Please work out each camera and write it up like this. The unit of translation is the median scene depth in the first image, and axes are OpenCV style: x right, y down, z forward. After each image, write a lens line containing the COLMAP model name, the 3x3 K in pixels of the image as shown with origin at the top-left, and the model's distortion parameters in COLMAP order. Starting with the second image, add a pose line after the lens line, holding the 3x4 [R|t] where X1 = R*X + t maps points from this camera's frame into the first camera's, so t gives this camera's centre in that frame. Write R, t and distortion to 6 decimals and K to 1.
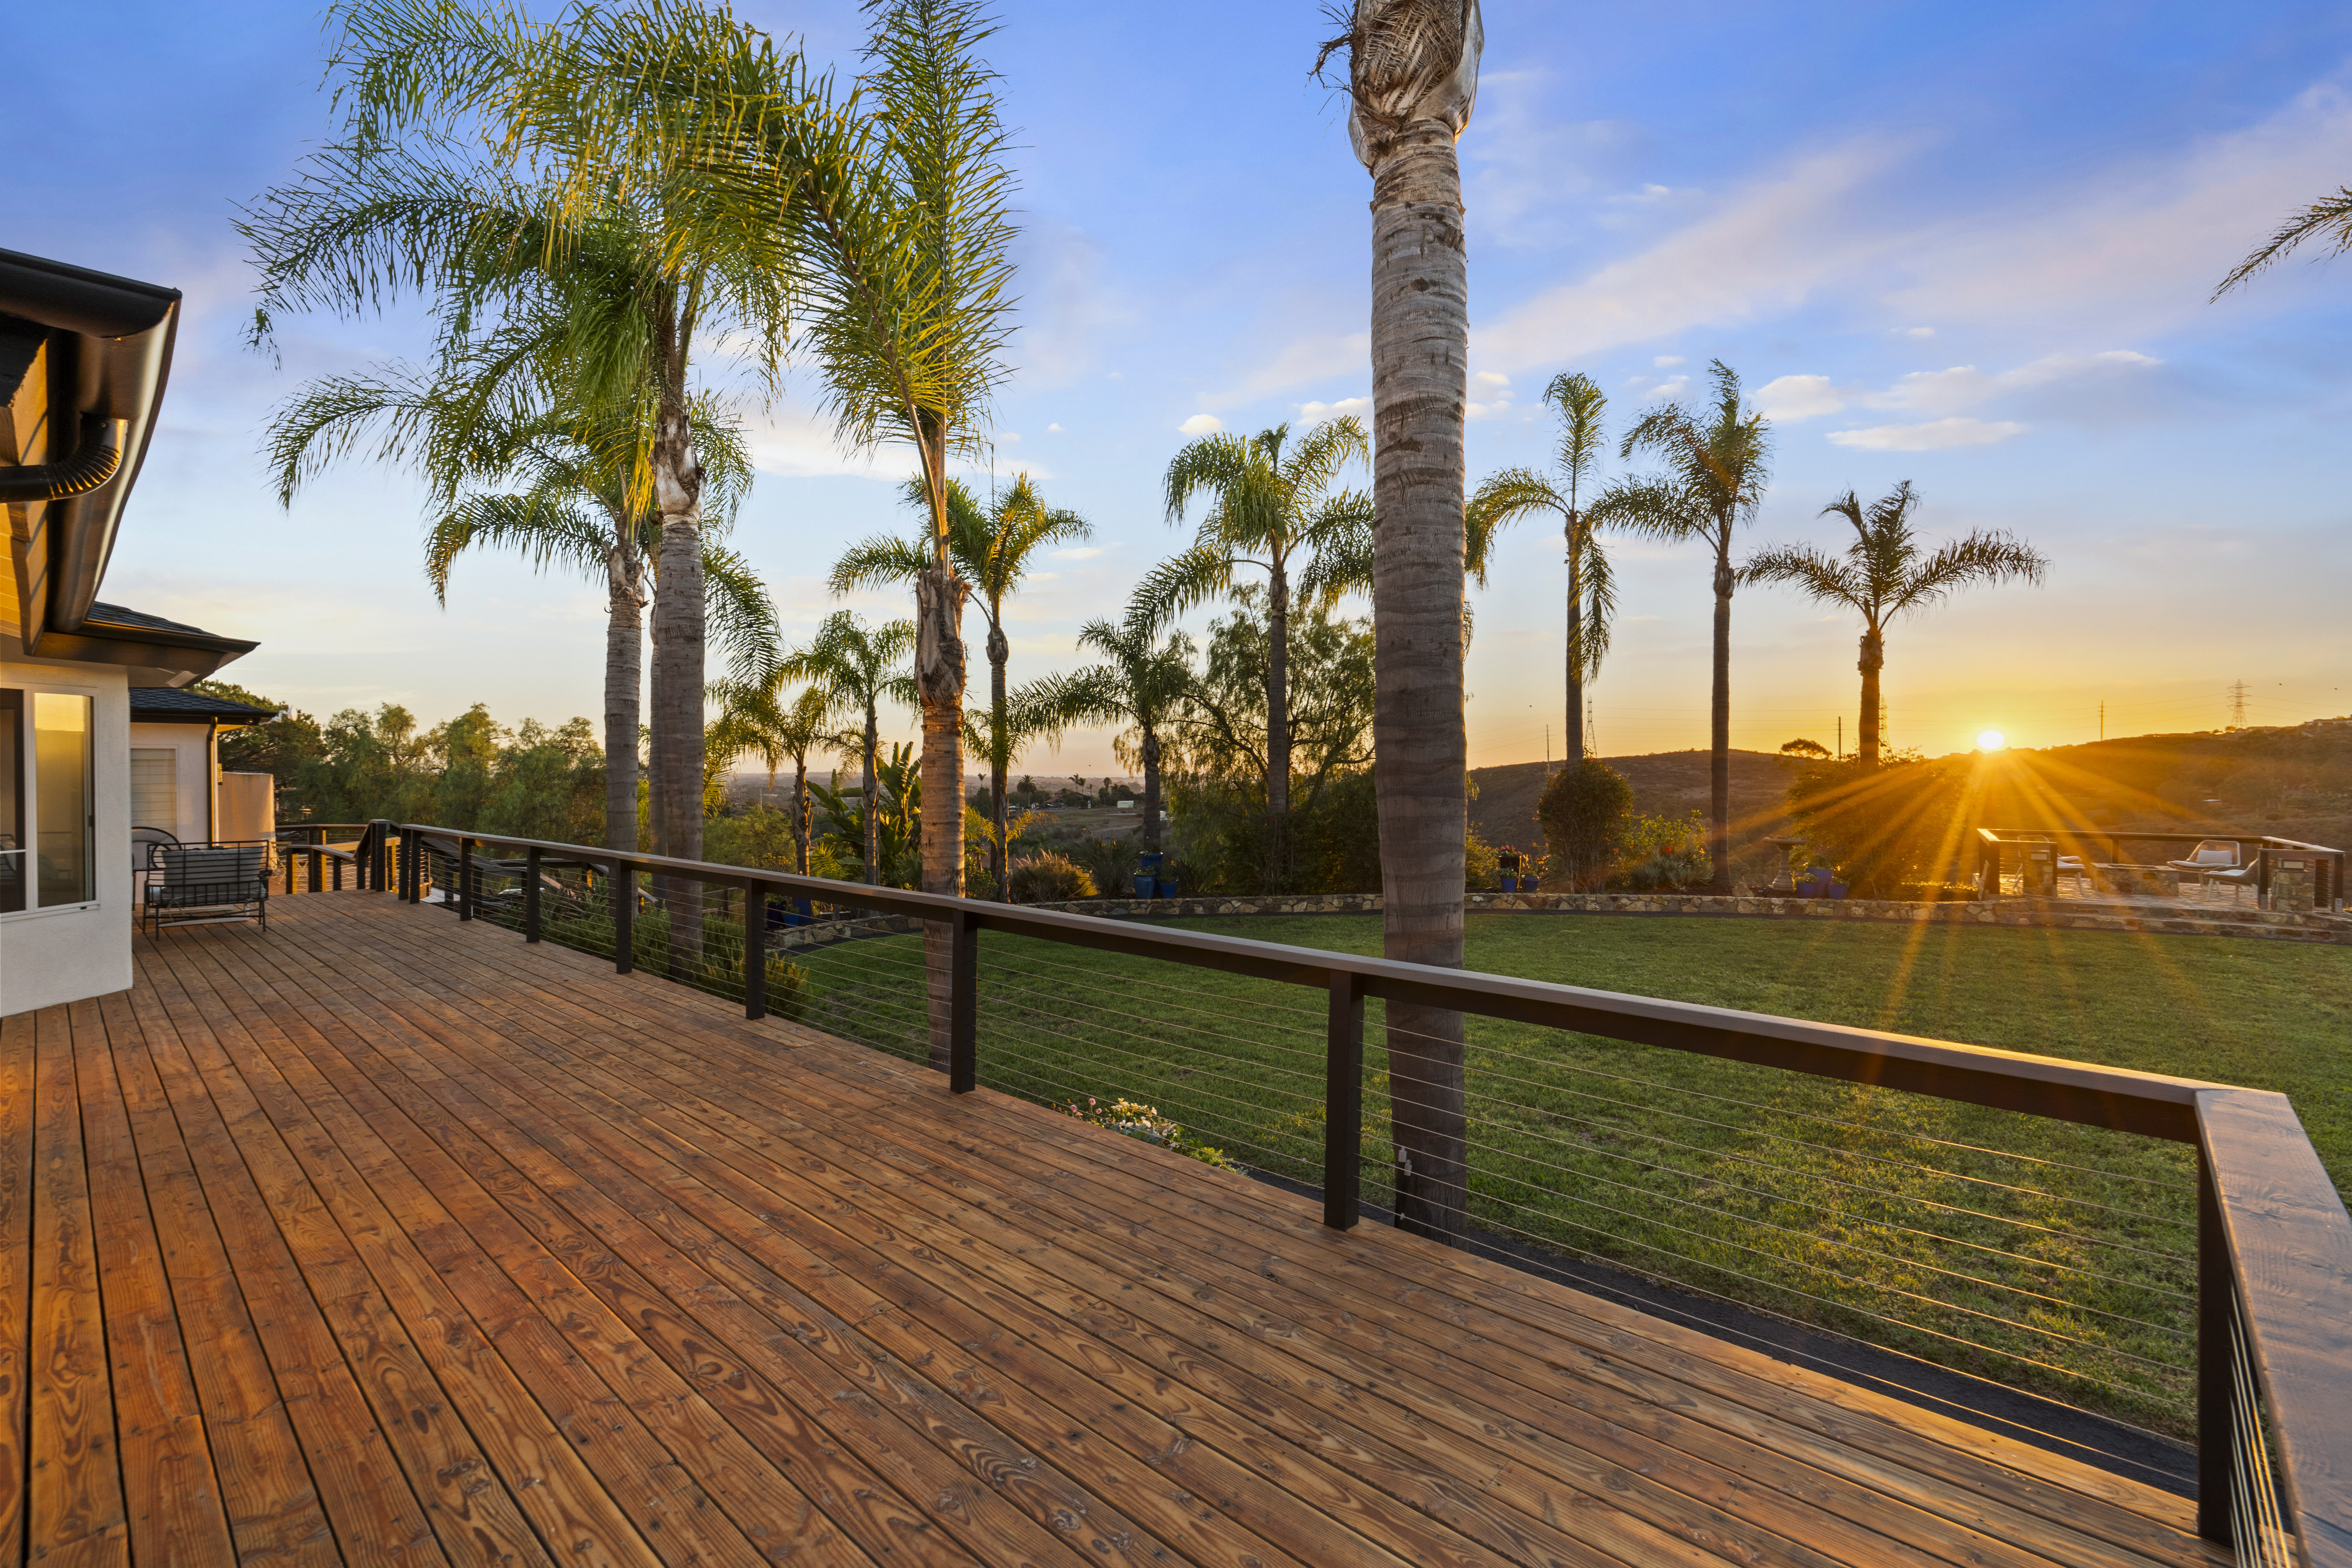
lens RADIAL K [[1058.3, 0, 1180.4], [0, 1058.3, 777.8], [0, 0, 1]] dist [0.000450, -0.000424]
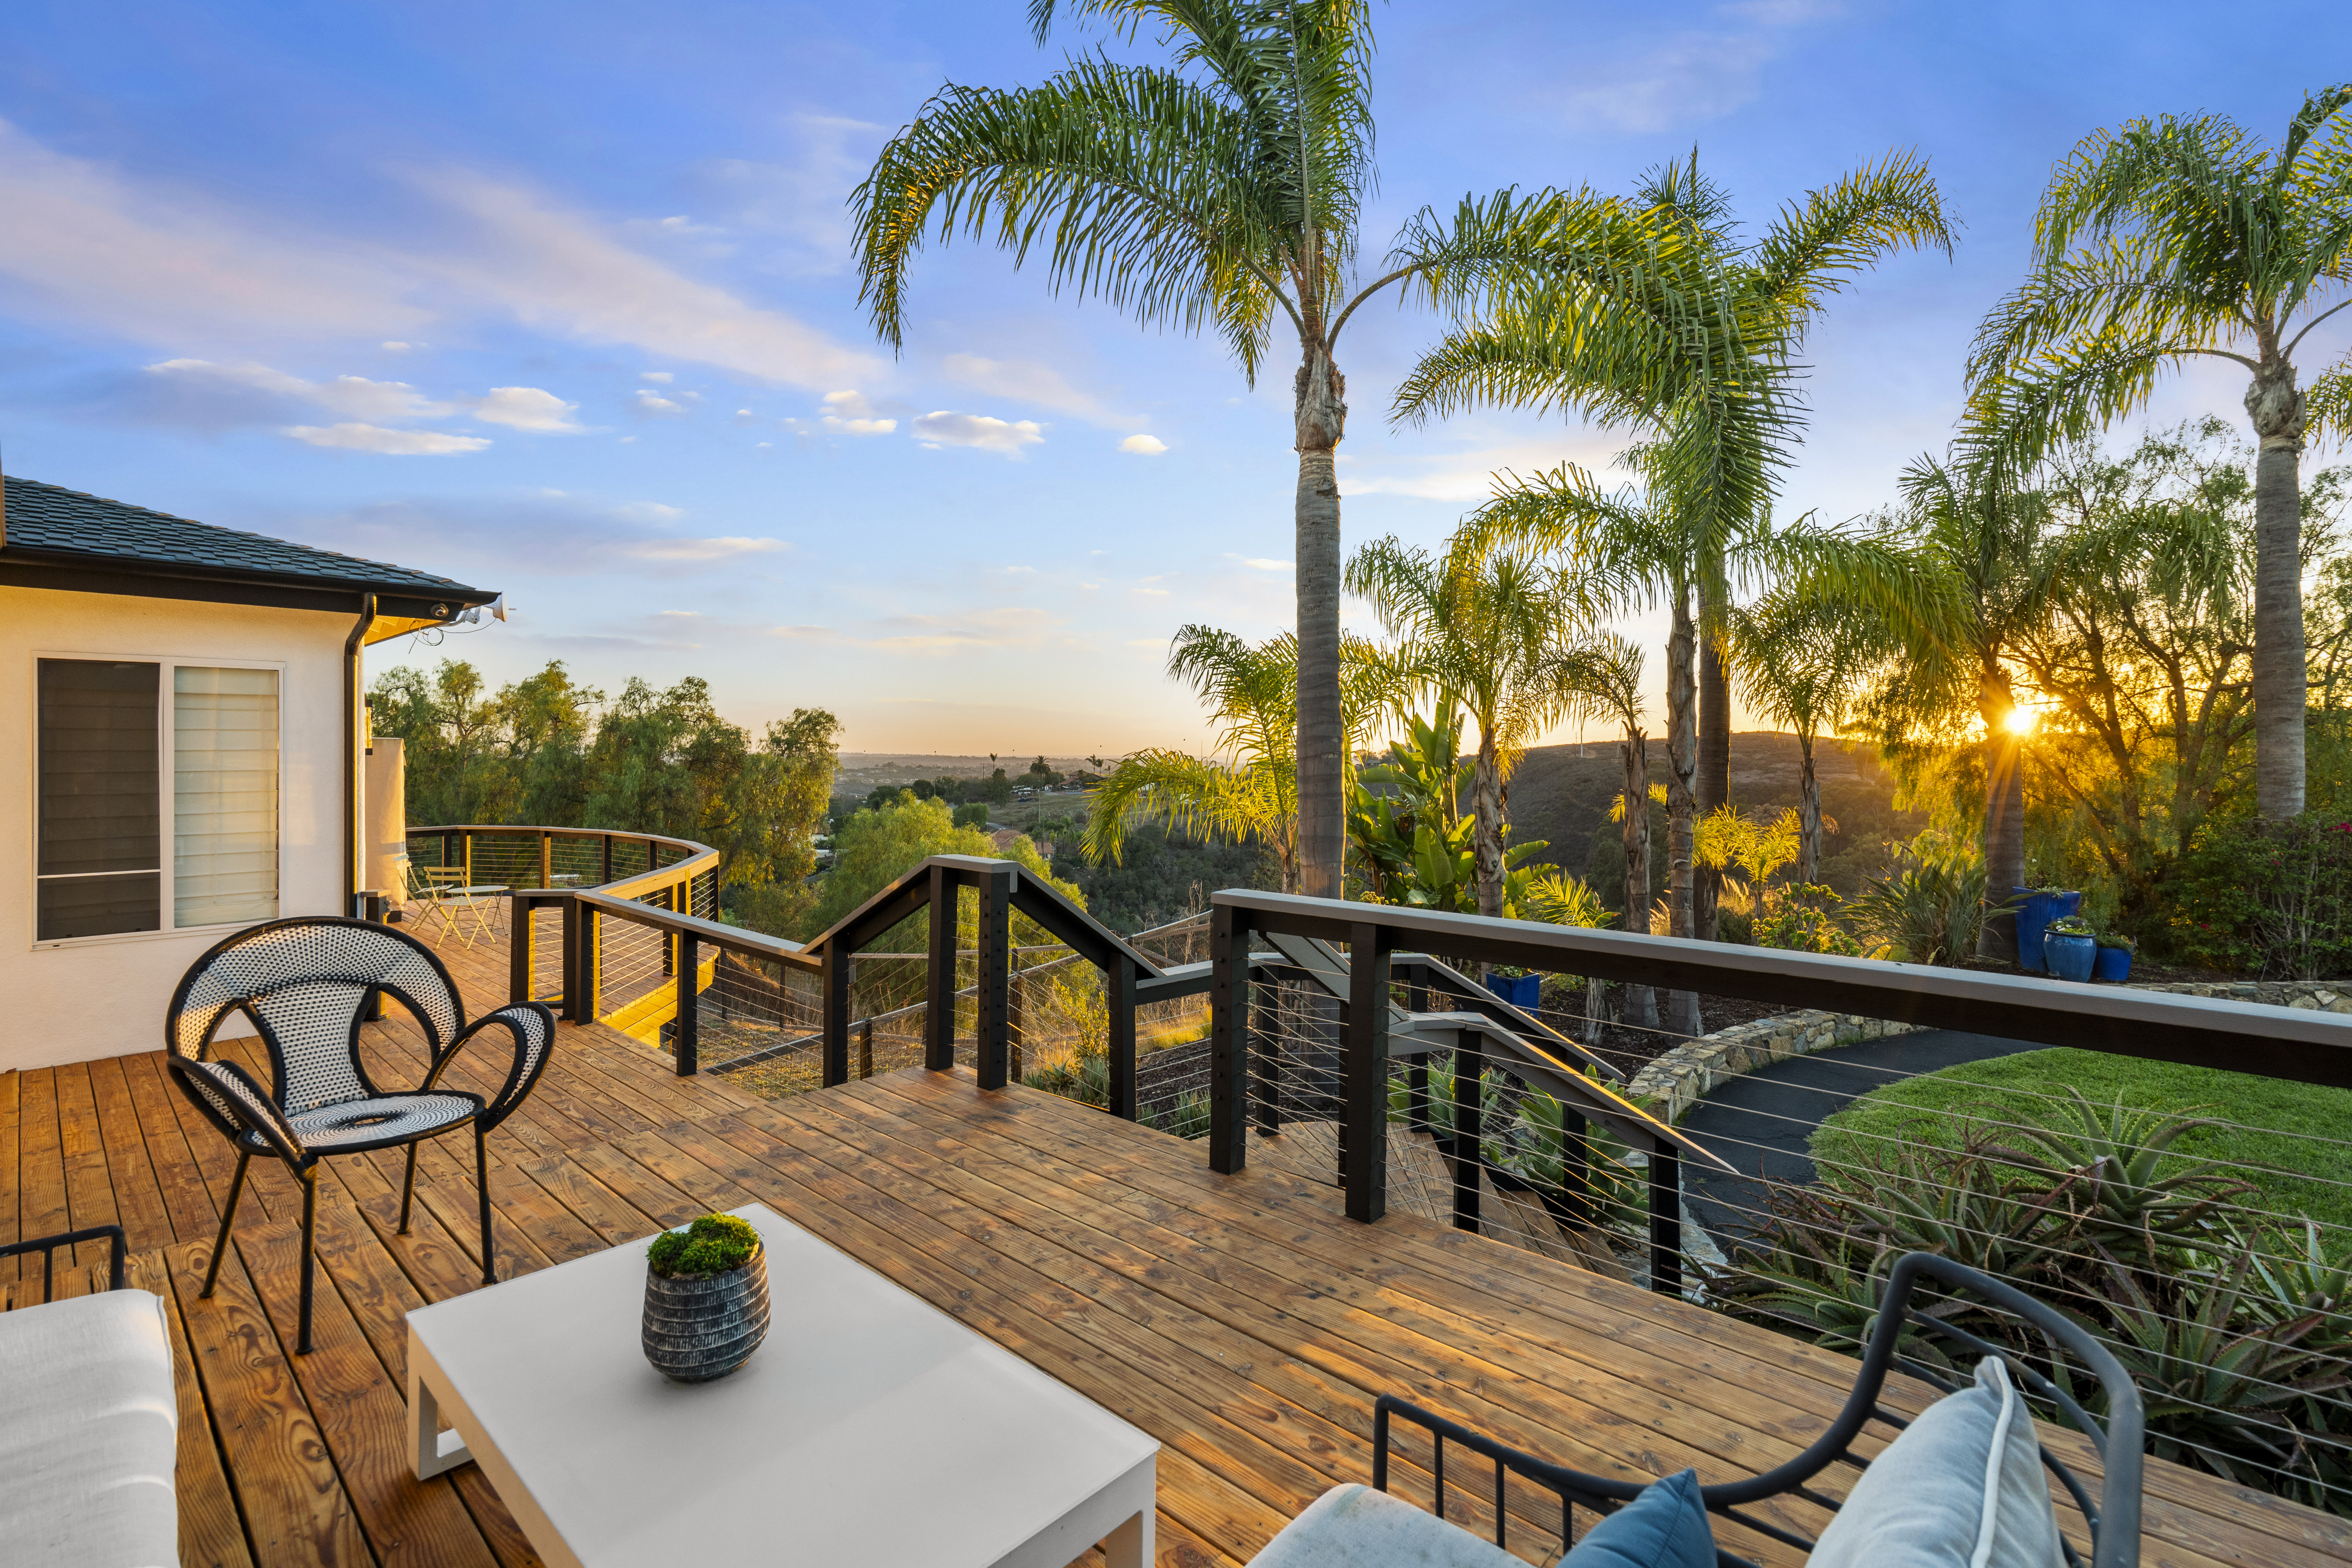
lens RADIAL K [[1058.3, 0, 1171.2], [0, 1058.3, 769.3], [0, 0, 1]] dist [0.000450, -0.000424]
pose [[0.999983, 0.002517, 0.005252, -0.504639], [-0.002569, 0.999948, 0.009854, 0.006271], [-0.005227, -0.009868, 0.999938, 0.487191]]
